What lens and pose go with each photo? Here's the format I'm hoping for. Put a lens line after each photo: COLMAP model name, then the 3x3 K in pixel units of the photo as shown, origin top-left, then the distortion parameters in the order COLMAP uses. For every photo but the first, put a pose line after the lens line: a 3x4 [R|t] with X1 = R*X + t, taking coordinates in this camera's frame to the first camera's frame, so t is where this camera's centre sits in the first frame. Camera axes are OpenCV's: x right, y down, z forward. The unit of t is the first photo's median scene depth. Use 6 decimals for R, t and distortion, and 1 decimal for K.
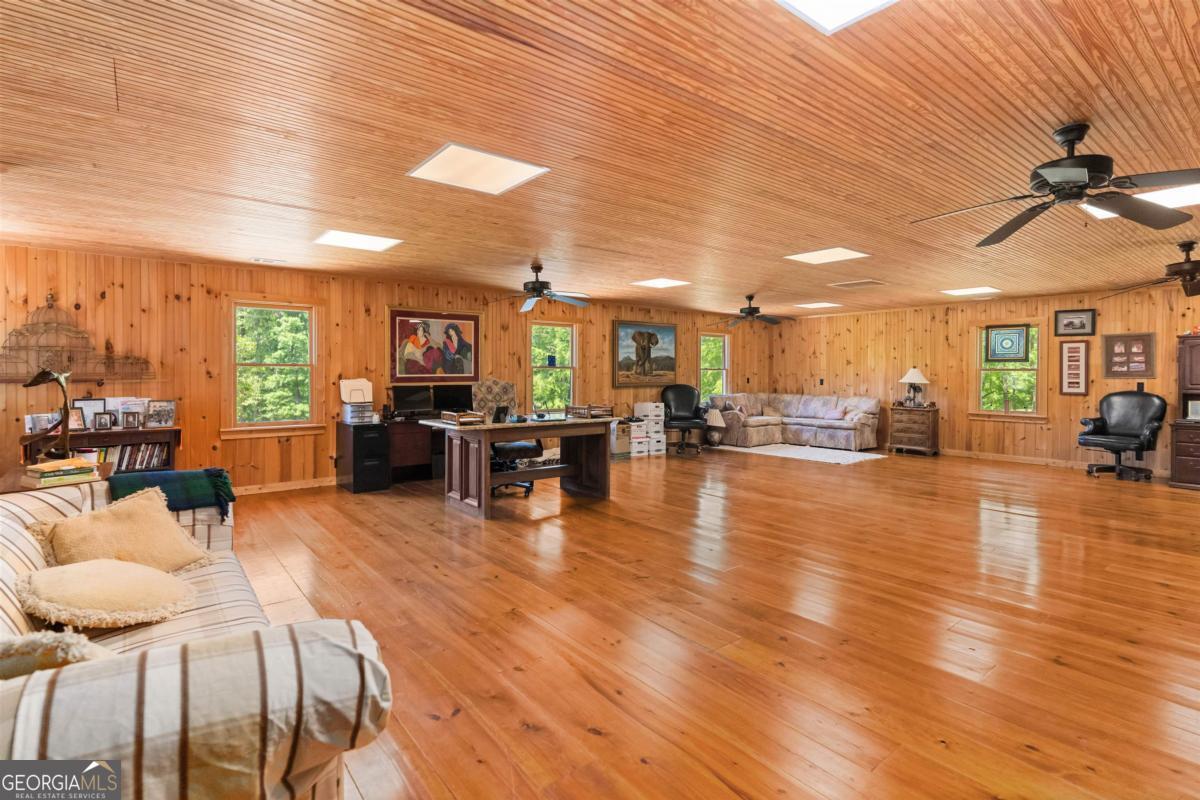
lens RADIAL K [[585.8, 0, 596.9], [0, 585.8, 381.2], [0, 0, 1]] dist [0.000903, 0.000336]
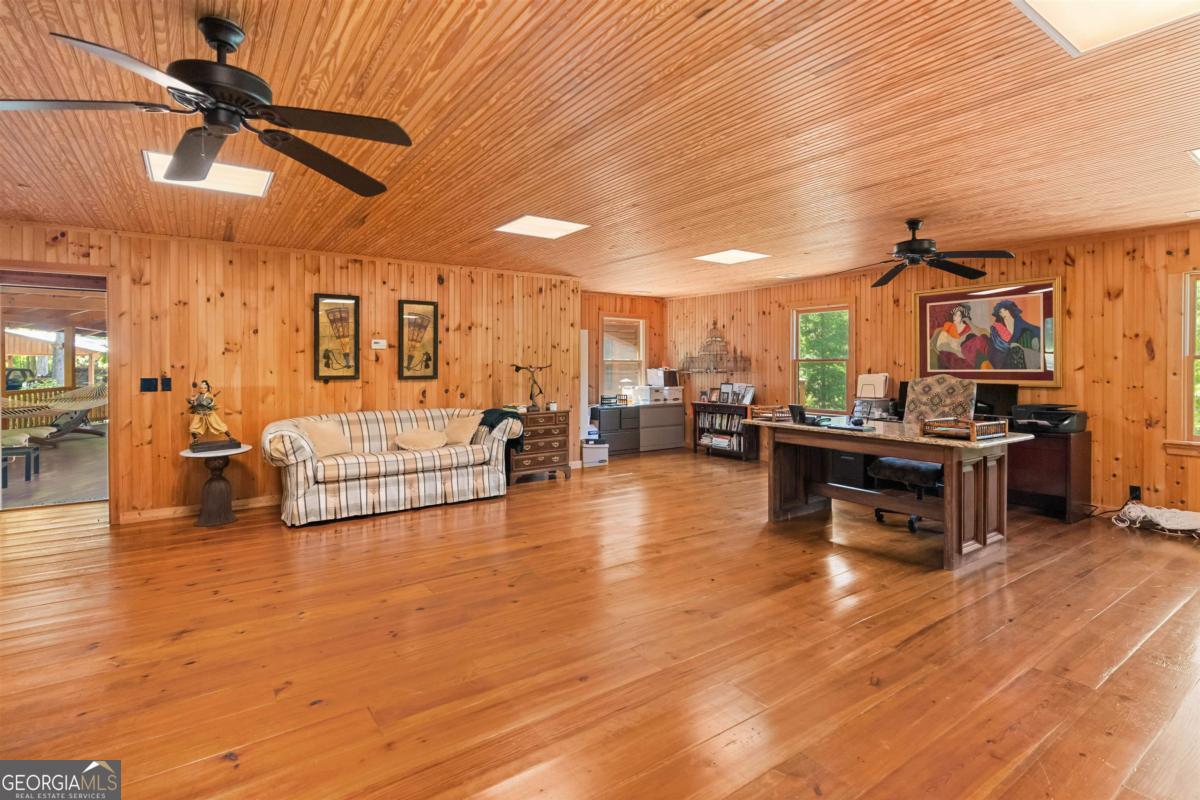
lens RADIAL K [[585.8, 0, 596.9], [0, 585.8, 381.2], [0, 0, 1]] dist [0.000903, 0.000336]
pose [[-0.079580, 0.023459, -0.996552, 0.559659], [-0.015840, 0.999567, 0.024795, -0.007705], [0.996703, 0.017759, -0.079174, 0.573049]]
